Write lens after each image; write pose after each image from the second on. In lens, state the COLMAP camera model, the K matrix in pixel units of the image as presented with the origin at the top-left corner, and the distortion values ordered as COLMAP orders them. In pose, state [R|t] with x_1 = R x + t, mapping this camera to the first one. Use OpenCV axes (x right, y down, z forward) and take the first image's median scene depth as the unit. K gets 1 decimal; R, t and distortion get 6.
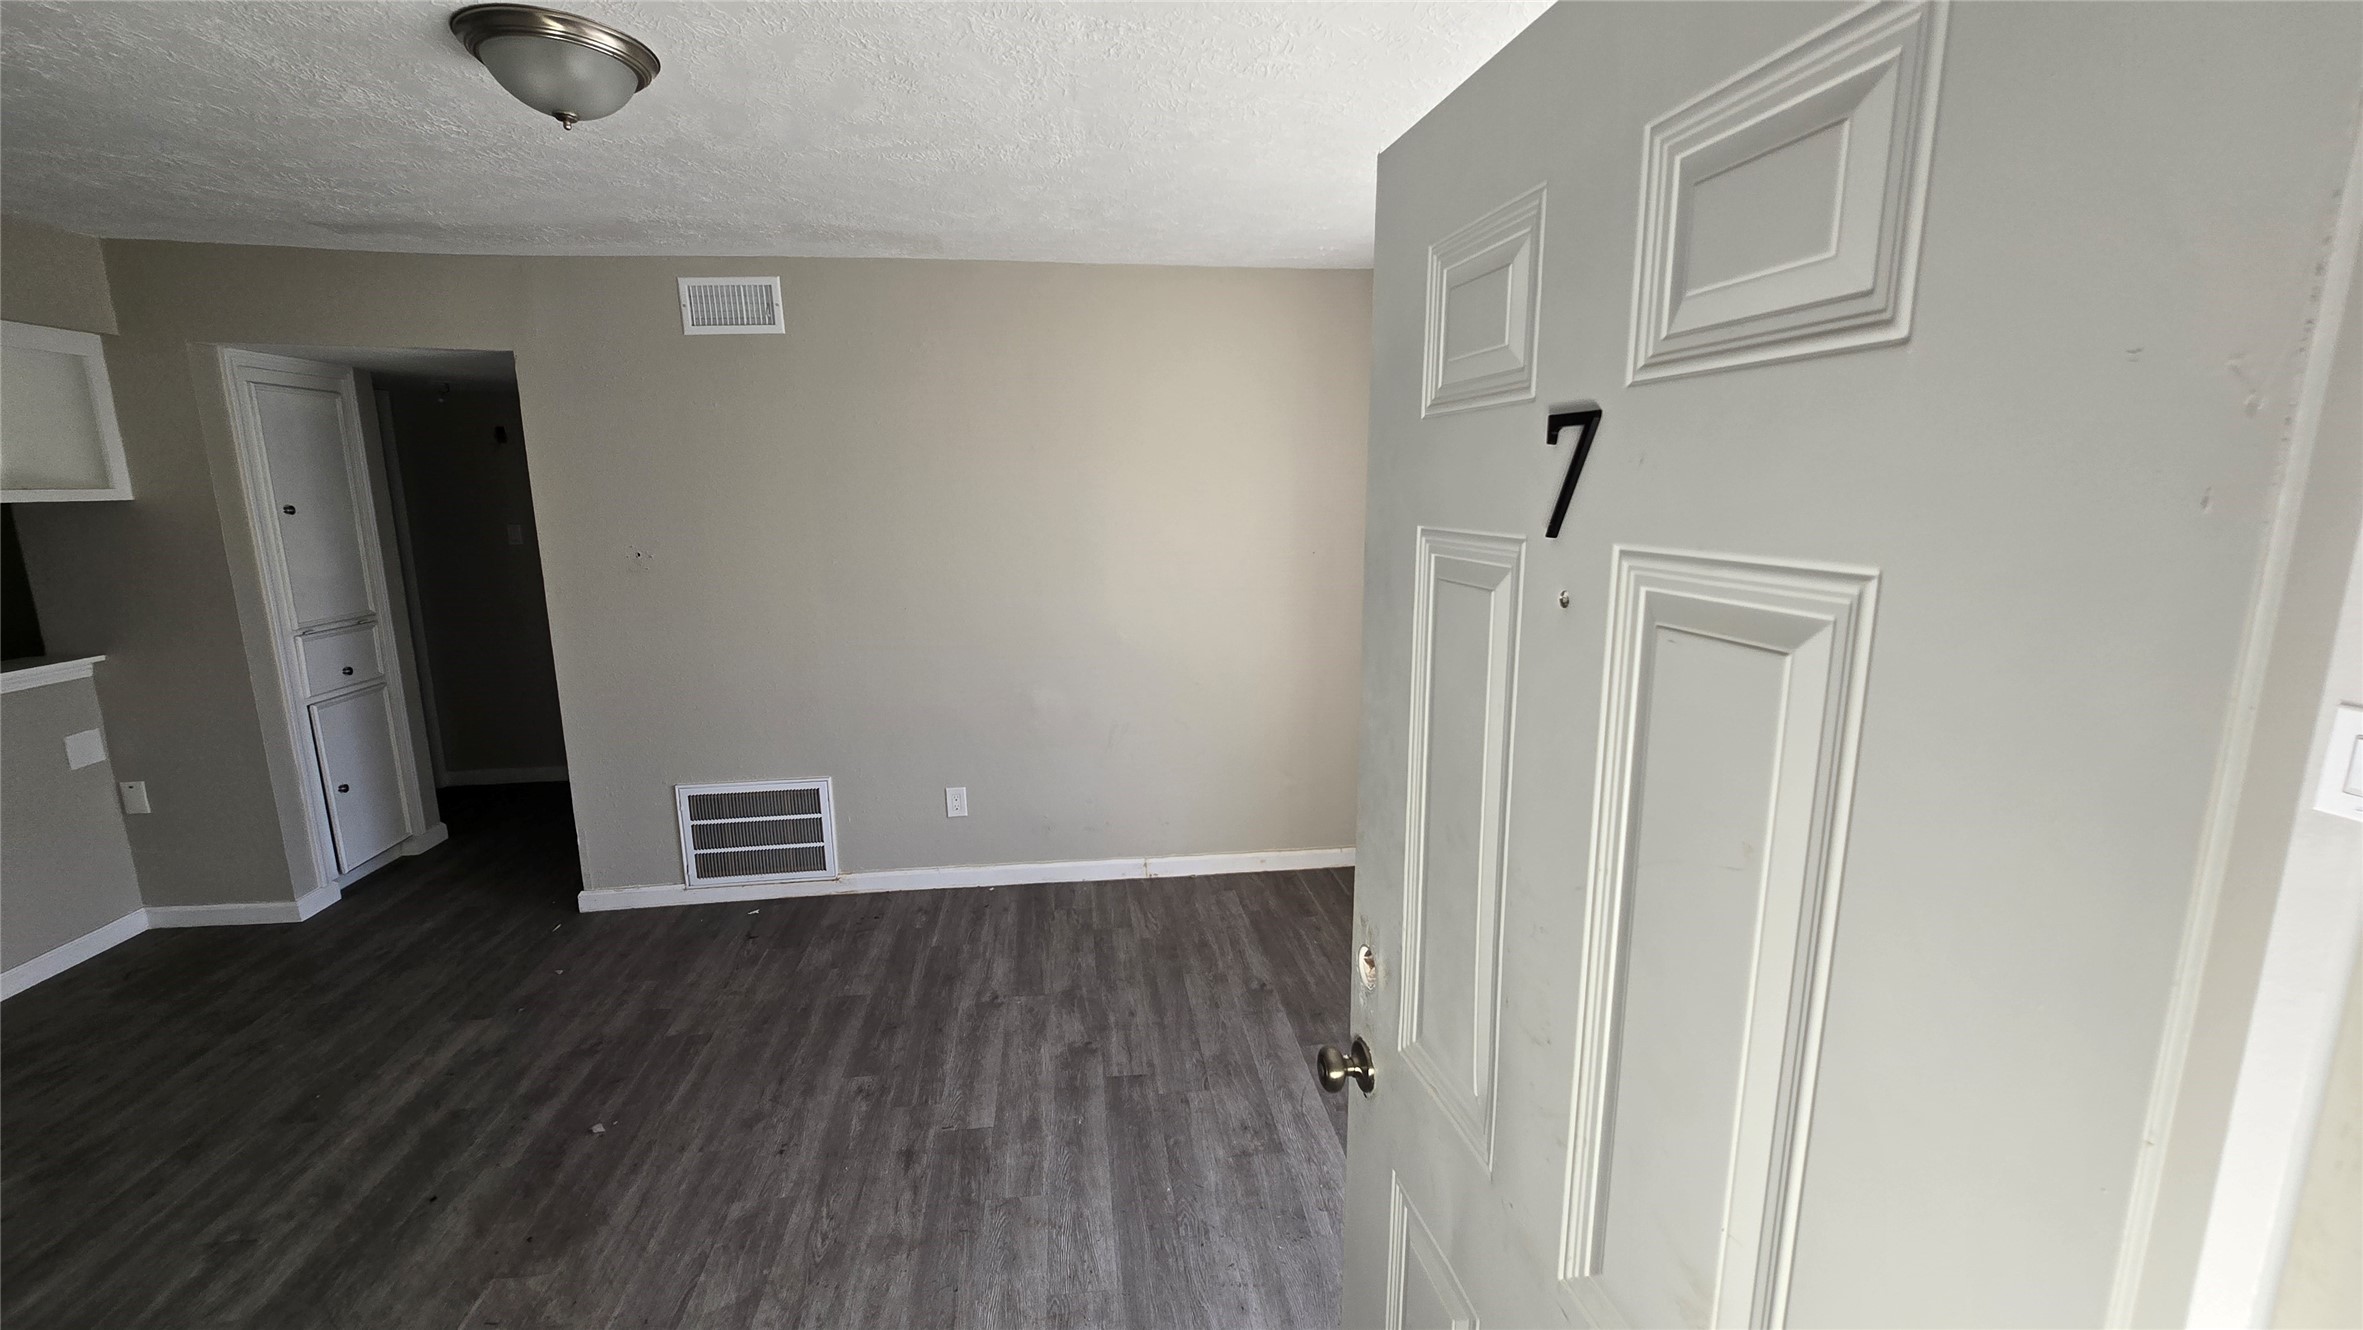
lens RADIAL K [[958.6, 0, 1191.7], [0, 958.6, 667.1], [0, 0, 1]] dist [-0.005335, 0.000261]
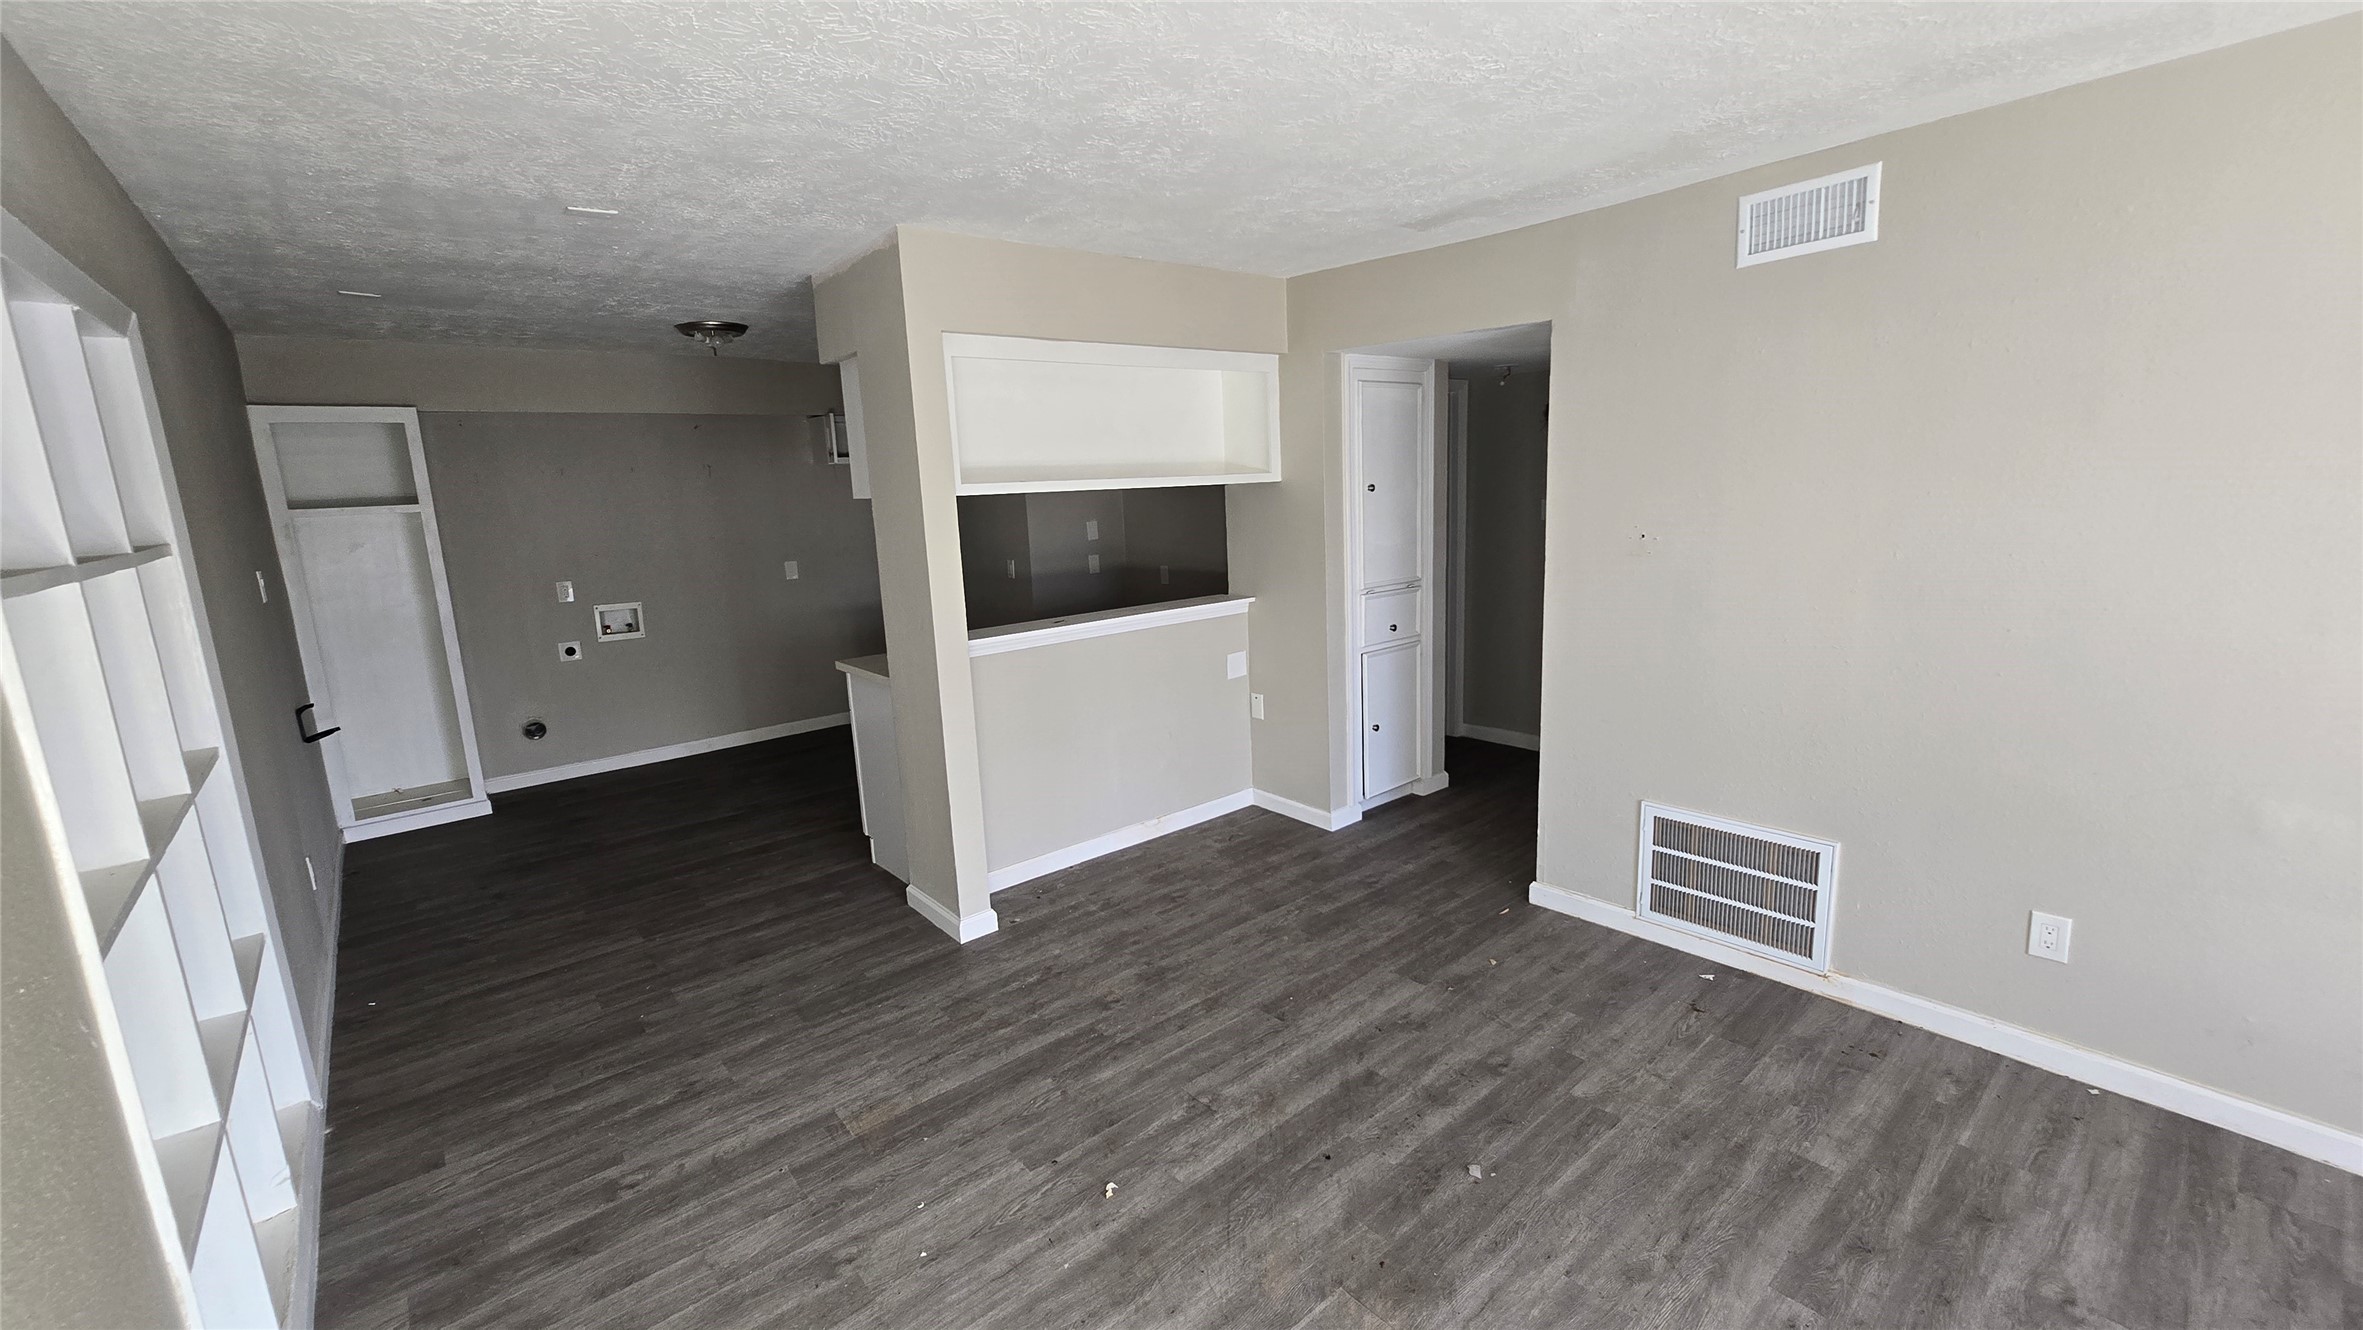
lens RADIAL K [[947.3, 0, 1187.4], [0, 947.3, 657.5], [0, 0, 1]] dist [-0.021184, 0.005996]
pose [[0.532811, 0.139404, -0.834673, -0.071346], [-0.121522, 0.988719, 0.087559, -0.035326], [0.837464, 0.054779, 0.543741, 0.206120]]
